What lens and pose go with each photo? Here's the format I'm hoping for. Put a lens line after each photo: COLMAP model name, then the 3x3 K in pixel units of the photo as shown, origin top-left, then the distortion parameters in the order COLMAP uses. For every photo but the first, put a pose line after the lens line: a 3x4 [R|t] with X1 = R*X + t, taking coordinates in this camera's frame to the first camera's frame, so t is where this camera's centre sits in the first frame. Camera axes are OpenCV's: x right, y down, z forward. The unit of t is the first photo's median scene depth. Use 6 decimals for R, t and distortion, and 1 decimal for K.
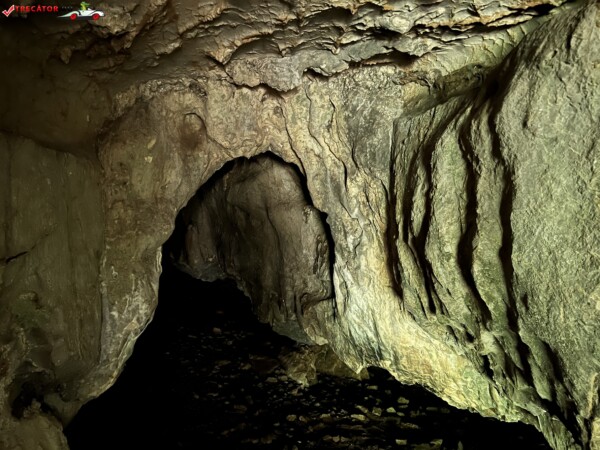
lens RADIAL K [[453.1, 0, 300.0], [0, 453.1, 223.6], [0, 0, 1]] dist [0.046106, -0.054572]
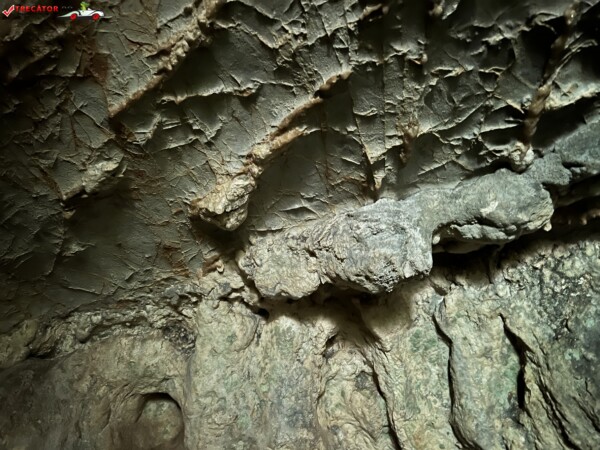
lens RADIAL K [[453.1, 0, 299.8], [0, 453.1, 231.5], [0, 0, 1]] dist [0.046106, -0.054572]
pose [[0.990610, -0.074707, -0.114501, -0.055377], [-0.026242, 0.718029, -0.695518, -0.066442], [0.134175, 0.691992, 0.709326, 0.673122]]
